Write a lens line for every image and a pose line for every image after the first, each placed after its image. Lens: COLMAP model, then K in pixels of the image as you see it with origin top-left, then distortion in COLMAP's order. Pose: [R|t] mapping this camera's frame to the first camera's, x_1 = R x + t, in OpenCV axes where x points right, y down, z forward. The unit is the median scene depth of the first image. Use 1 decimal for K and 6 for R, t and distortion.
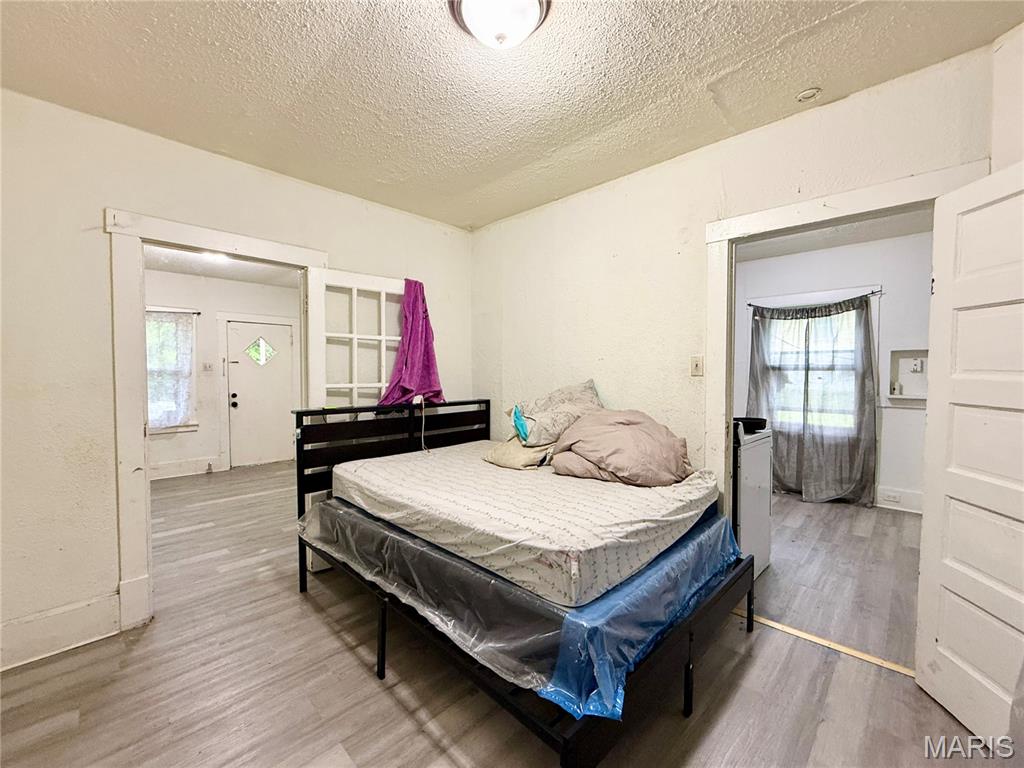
lens RADIAL K [[424.0, 0, 513.9], [0, 424.0, 382.7], [0, 0, 1]] dist [0.000594, 0.000028]
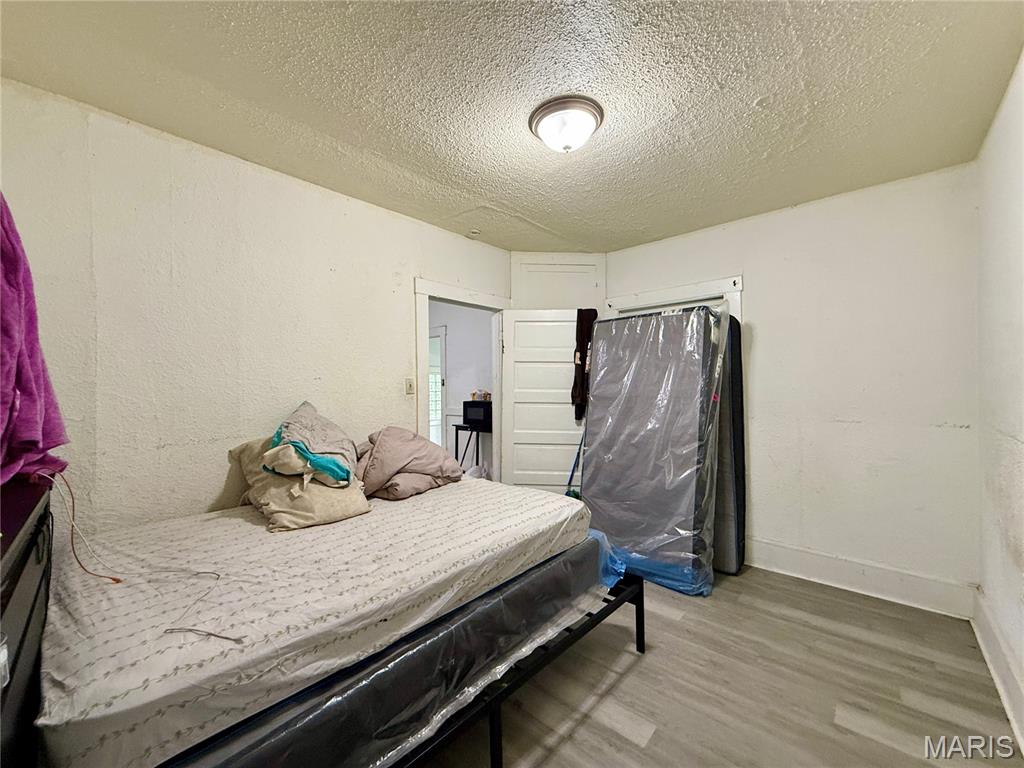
lens RADIAL K [[406.7, 0, 509.5], [0, 406.7, 383.1], [0, 0, 1]] dist [-0.000991, -0.000301]
pose [[-0.032092, 0.004904, 0.999473, -1.085546], [0.038036, 0.999270, -0.003682, -0.044380], [-0.998761, 0.037898, -0.032255, 1.024533]]
